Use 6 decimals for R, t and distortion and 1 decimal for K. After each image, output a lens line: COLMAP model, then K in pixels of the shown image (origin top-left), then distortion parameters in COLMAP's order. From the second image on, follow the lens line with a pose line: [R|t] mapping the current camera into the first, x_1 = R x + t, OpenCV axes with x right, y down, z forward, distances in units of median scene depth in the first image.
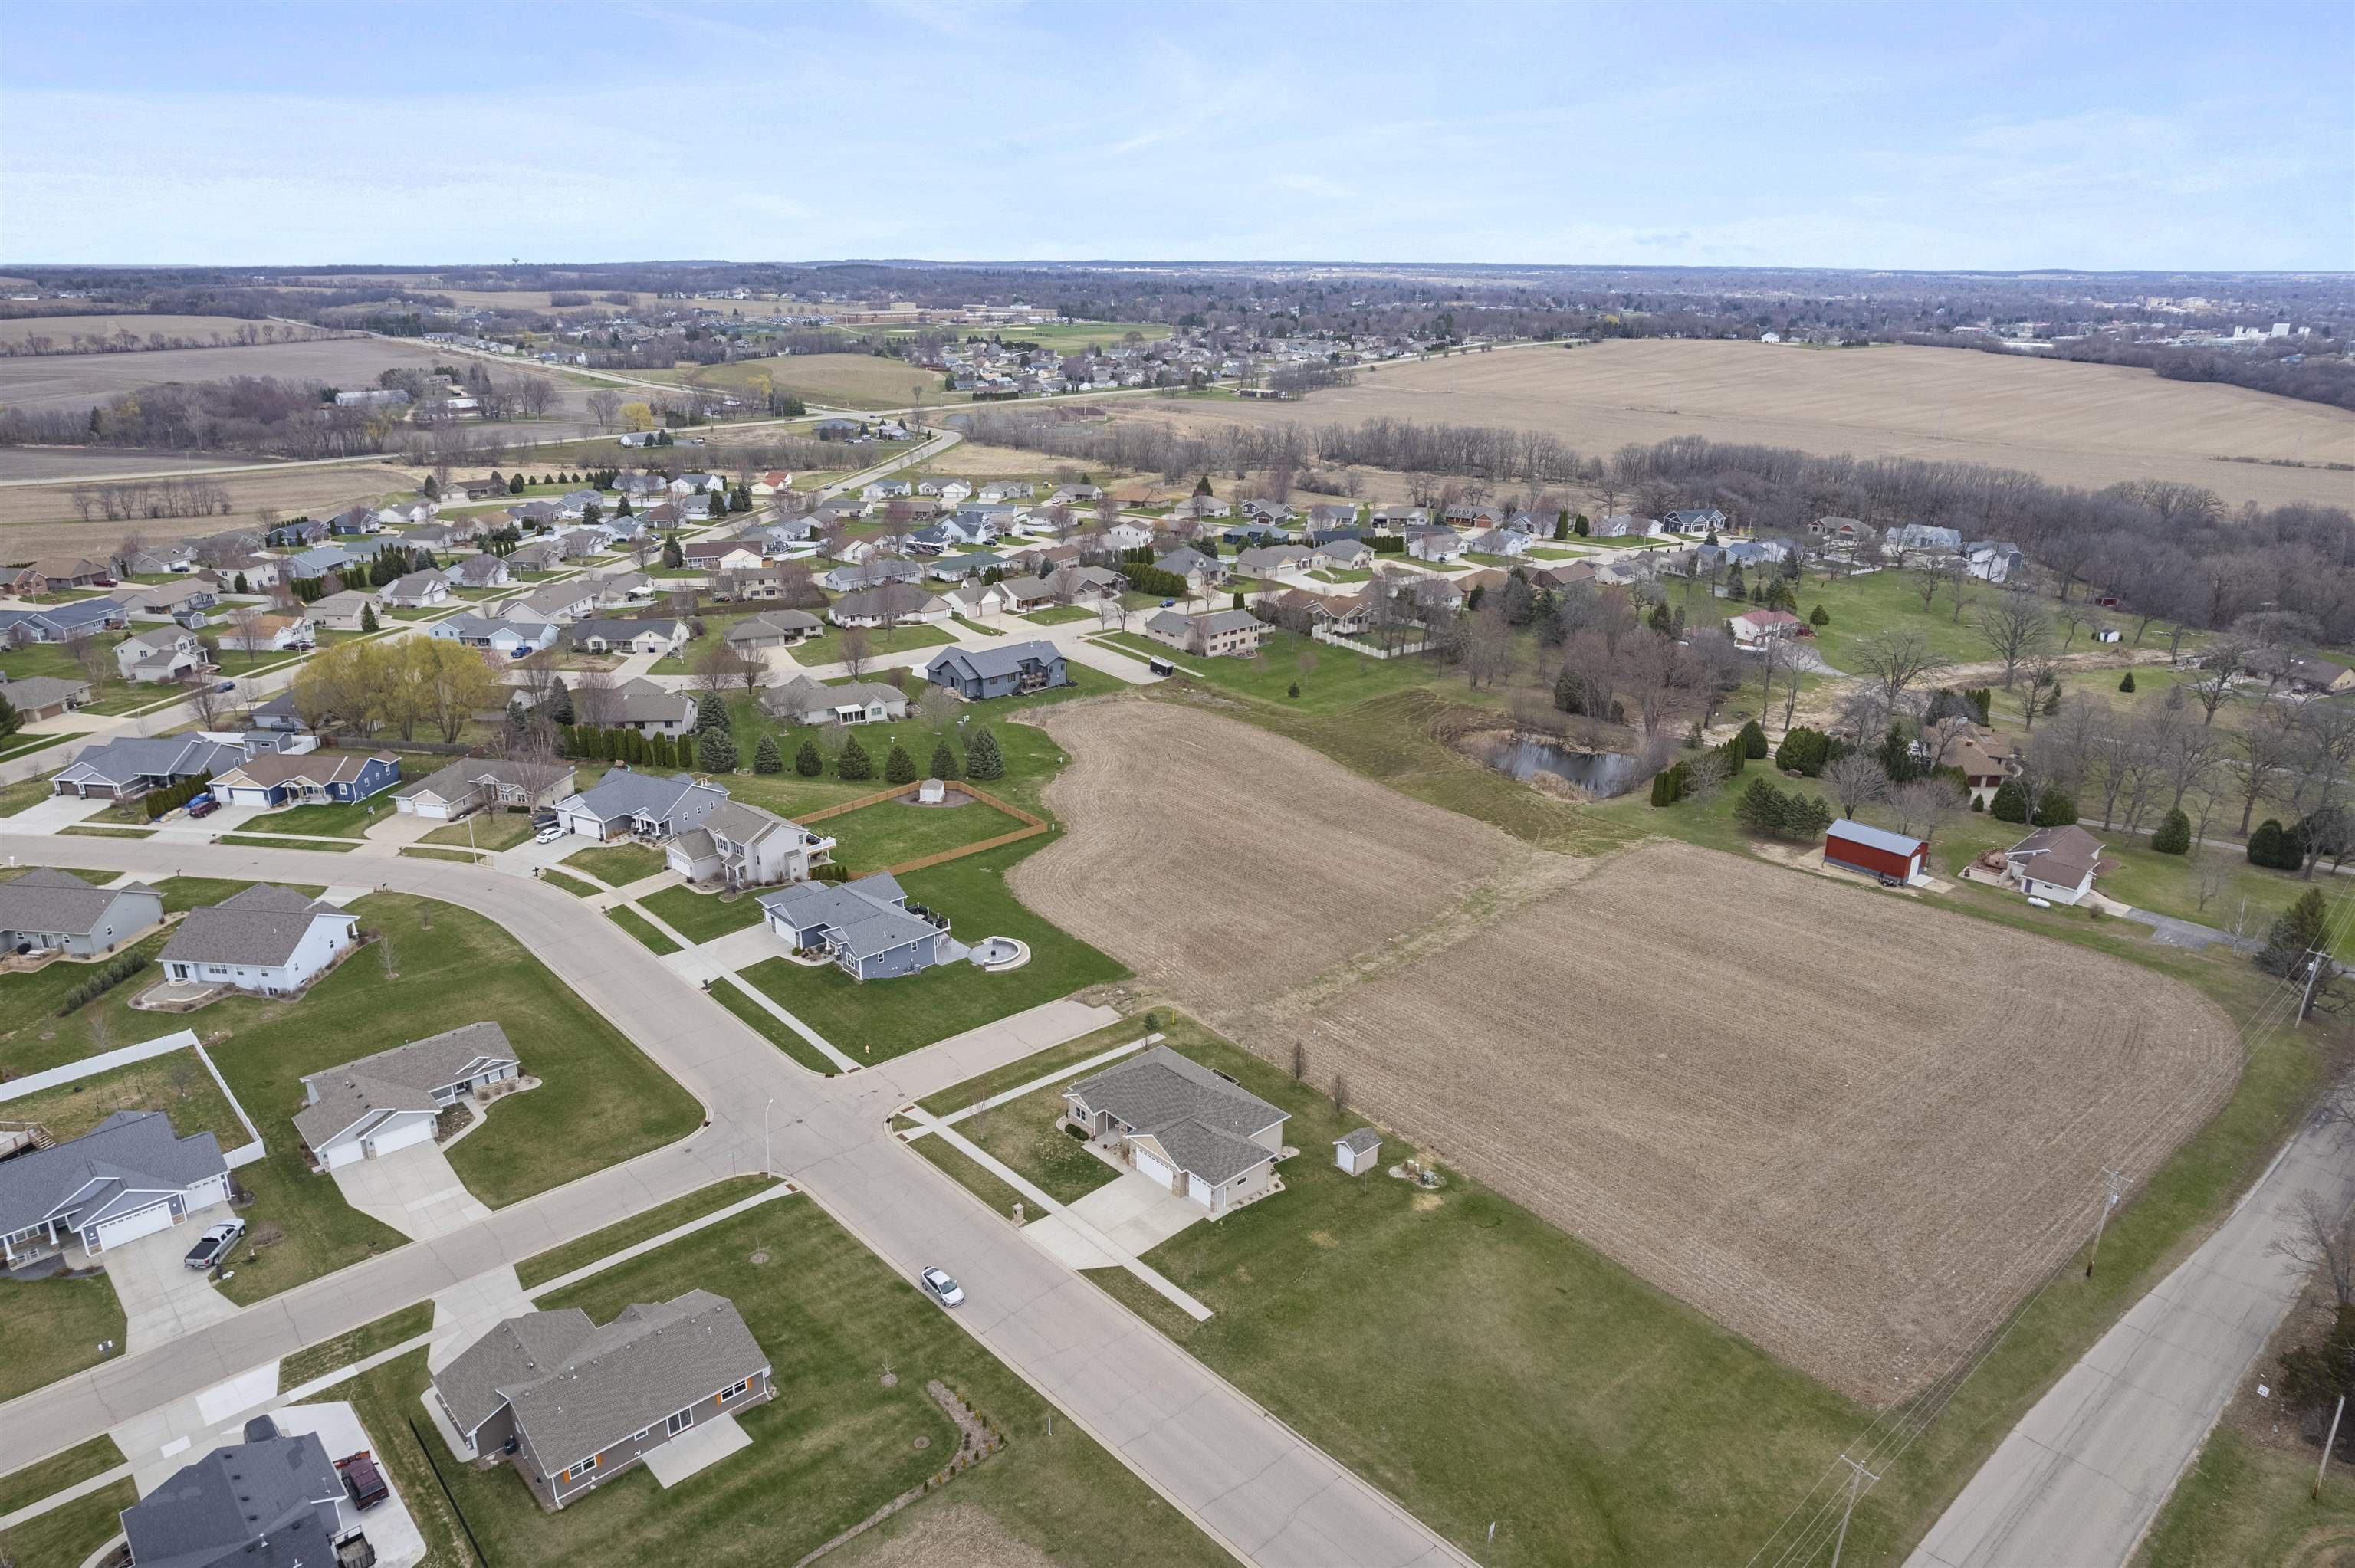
lens RADIAL K [[1511.6, 0, 1185.1], [0, 1511.6, 770.2], [0, 0, 1]] dist [-0.043262, 0.015505]
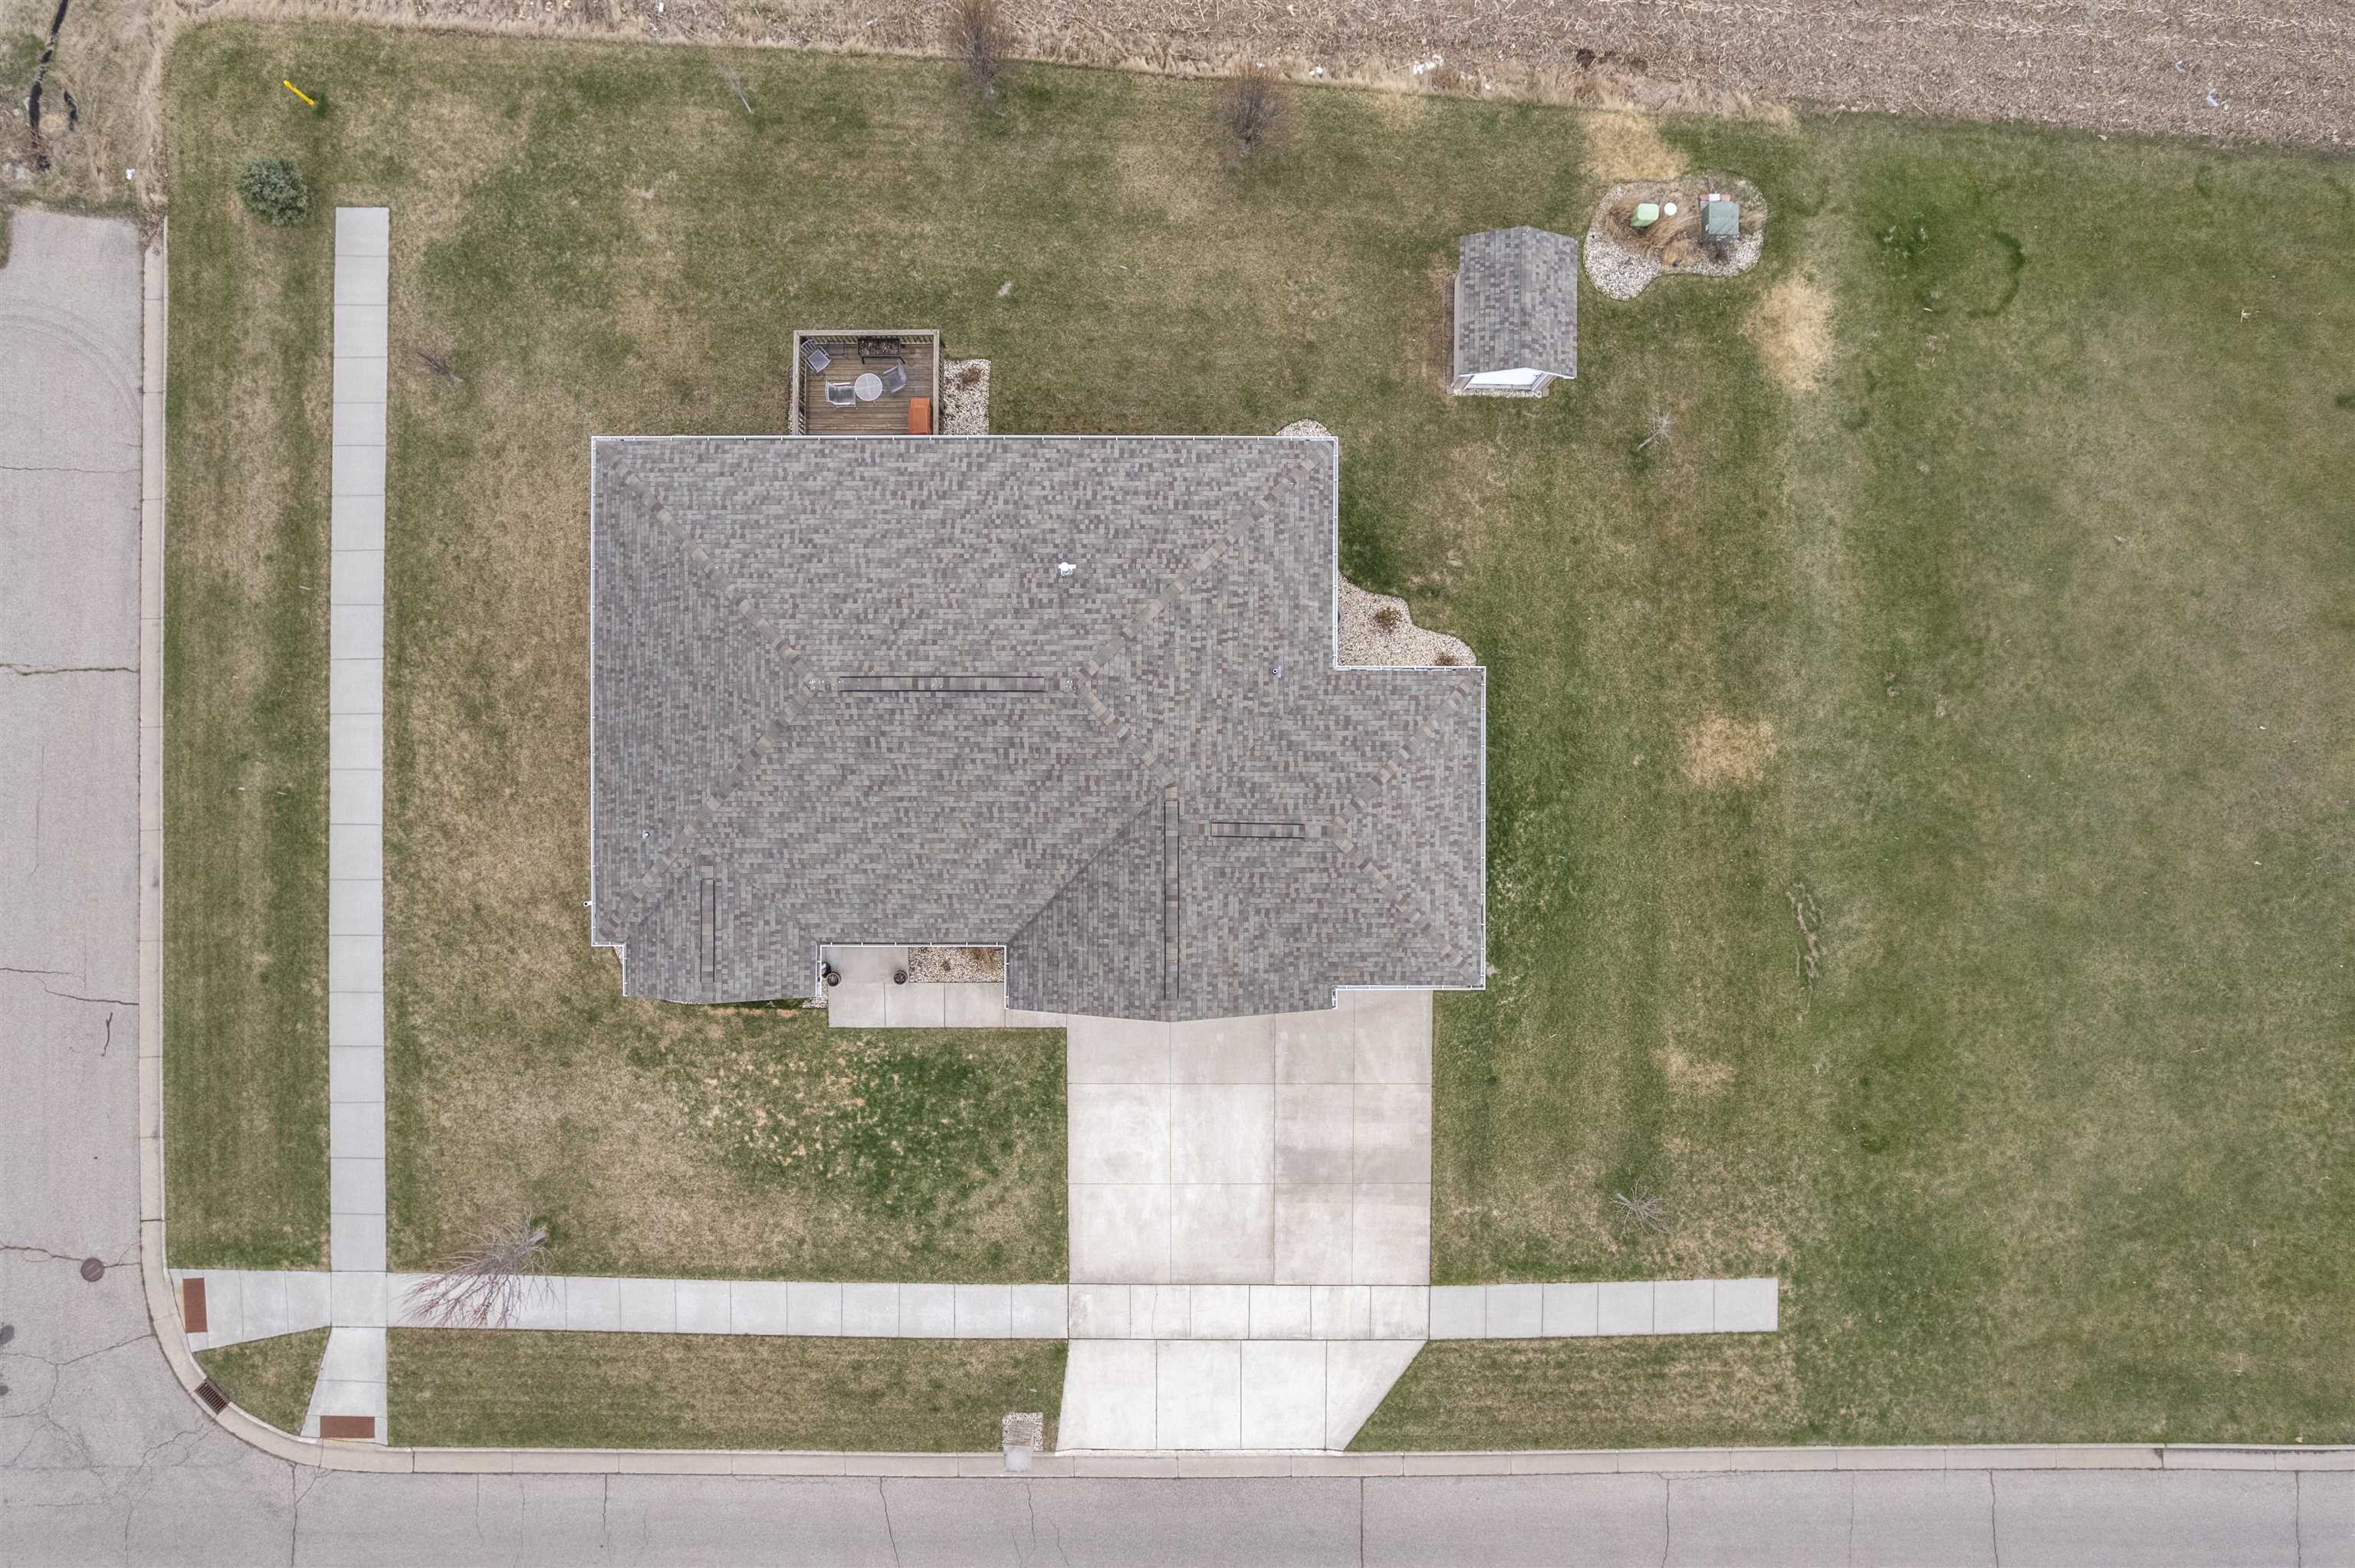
lens RADIAL K [[1511.6, 0, 1166.3], [0, 1511.6, 786.3], [0, 0, 1]] dist [-0.043262, 0.015505]
pose [[0.678627, -0.734465, -0.005137, 0.006106], [0.237264, 0.212597, 0.947897, -0.007982], [-0.695105, -0.644487, 0.318536, 0.727058]]
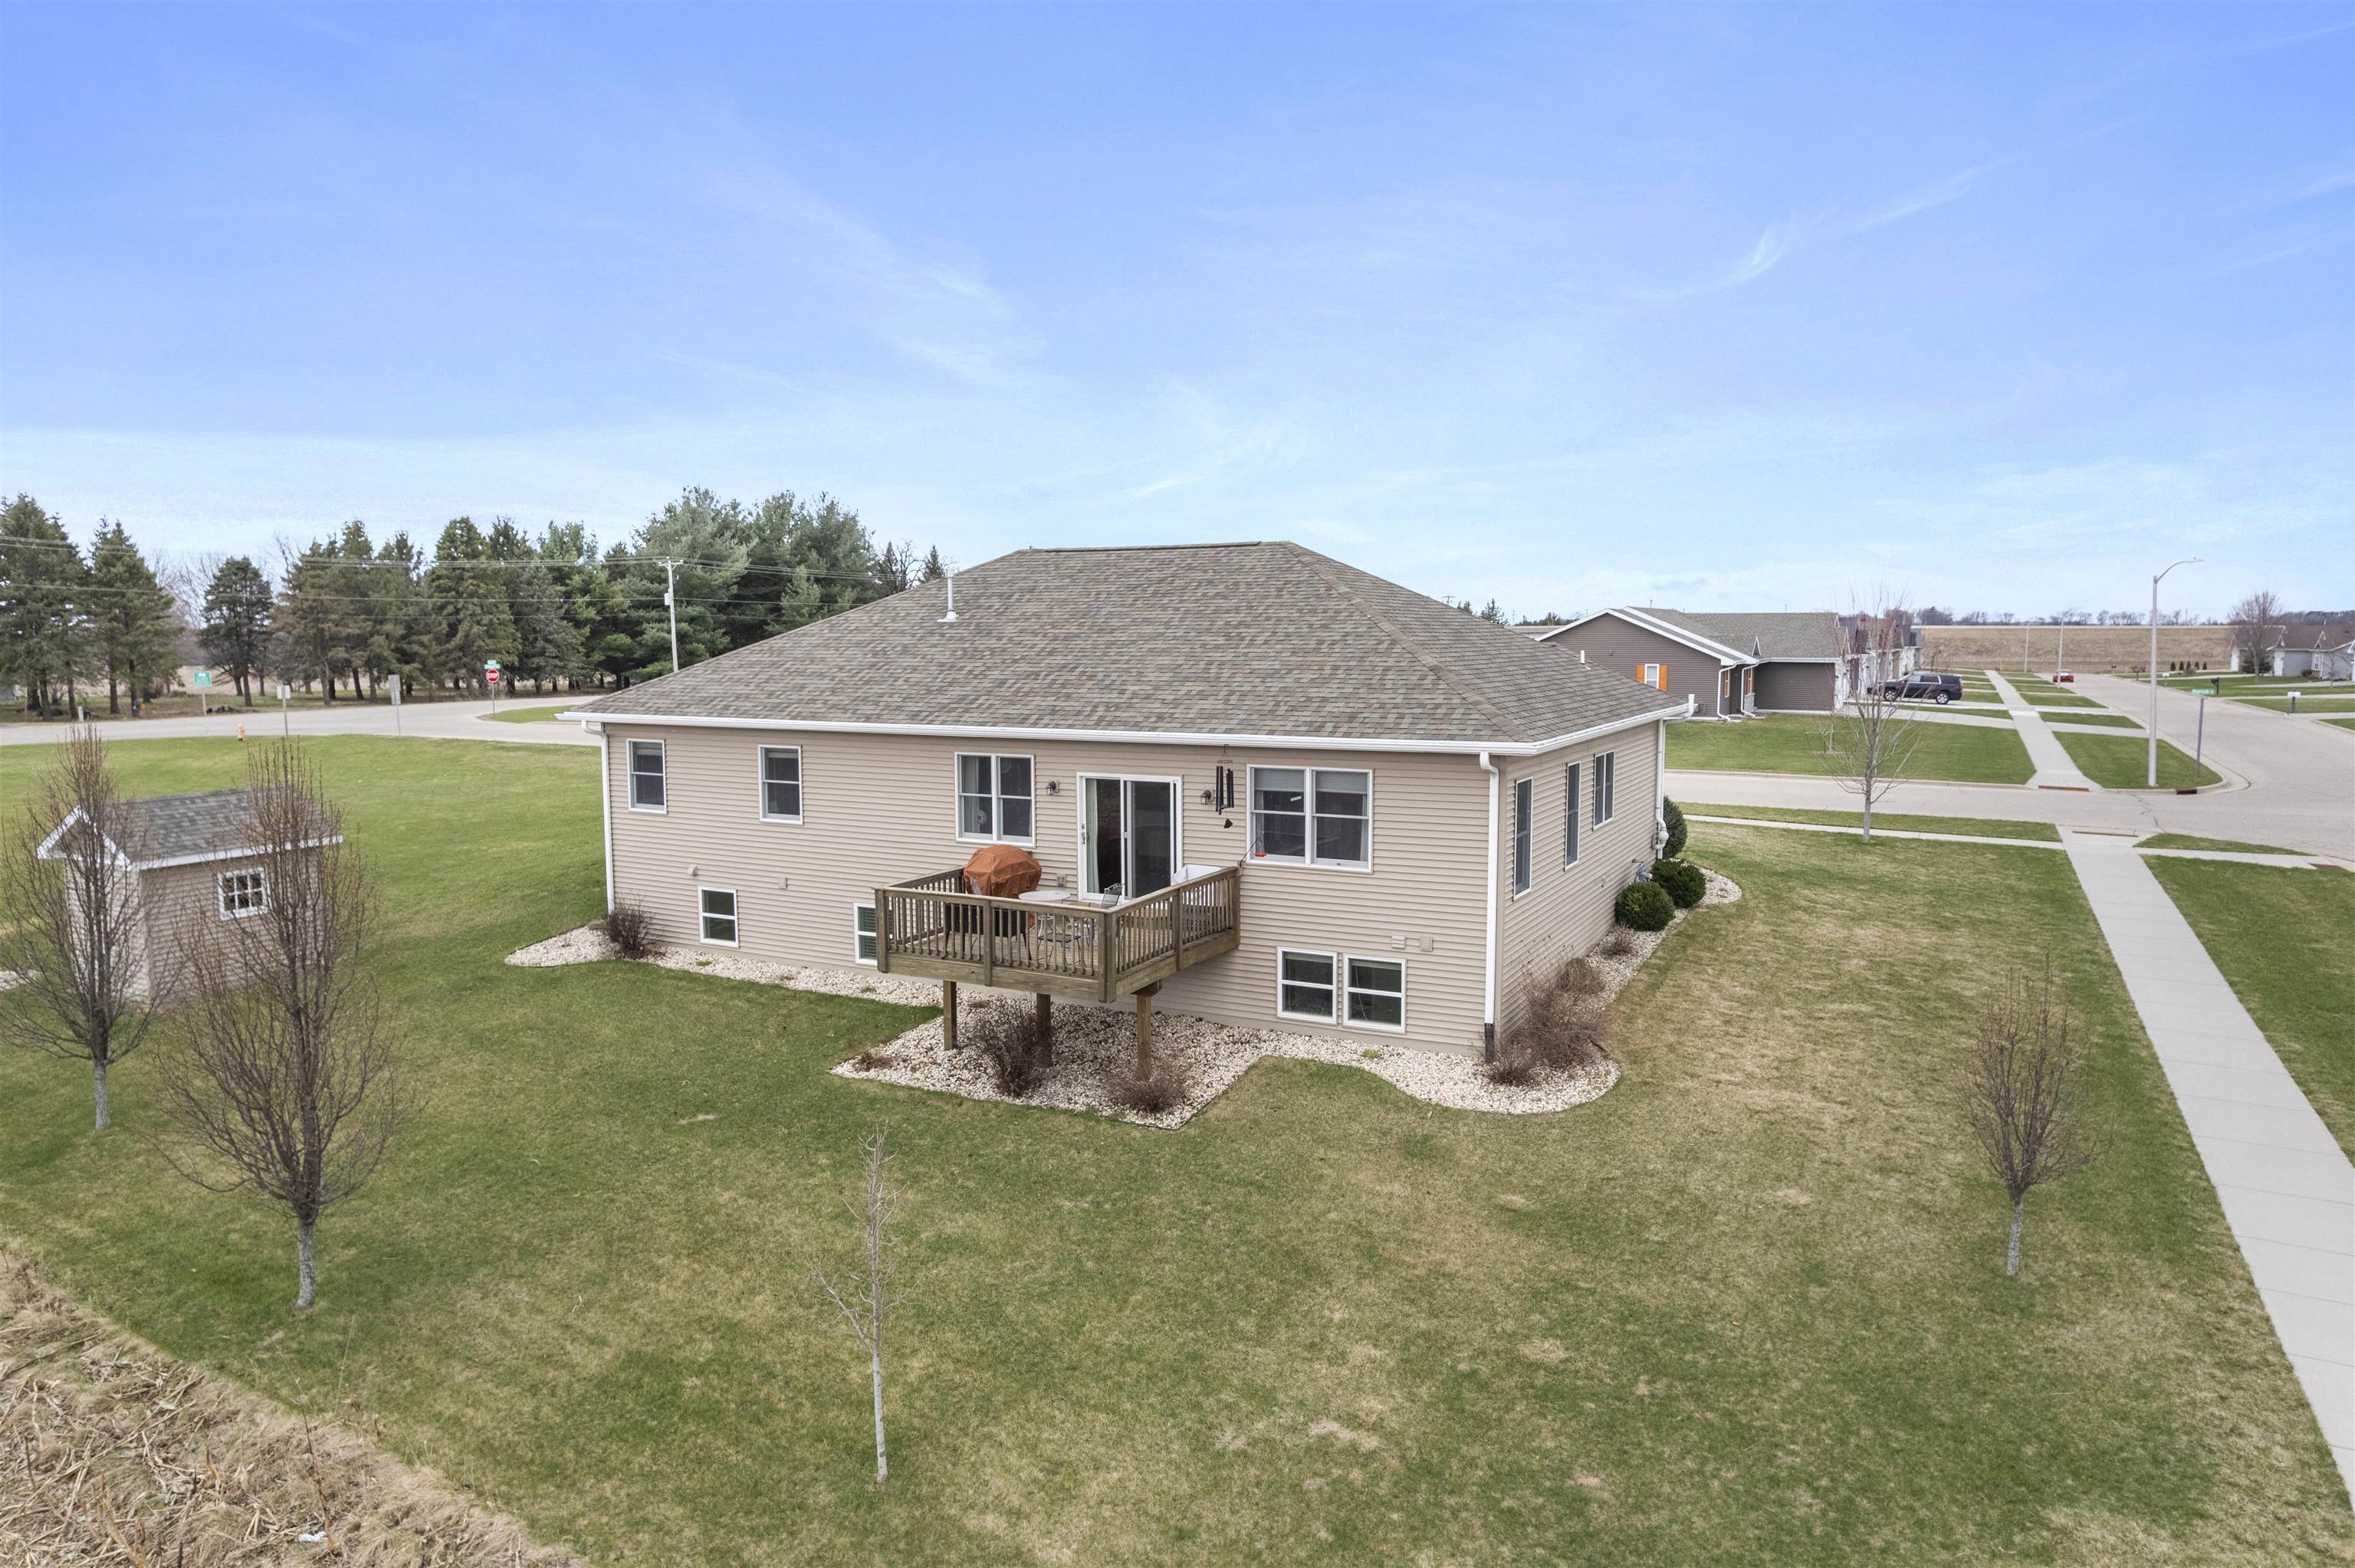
lens RADIAL K [[1511.6, 0, 1178.0], [0, 1511.6, 784.4], [0, 0, 1]] dist [-0.043262, 0.015505]
pose [[-0.942072, 0.034884, -0.333591, 0.047239], [-0.106792, 0.911622, 0.396914, 0.121542], [0.317955, 0.409547, -0.855088, 0.964751]]
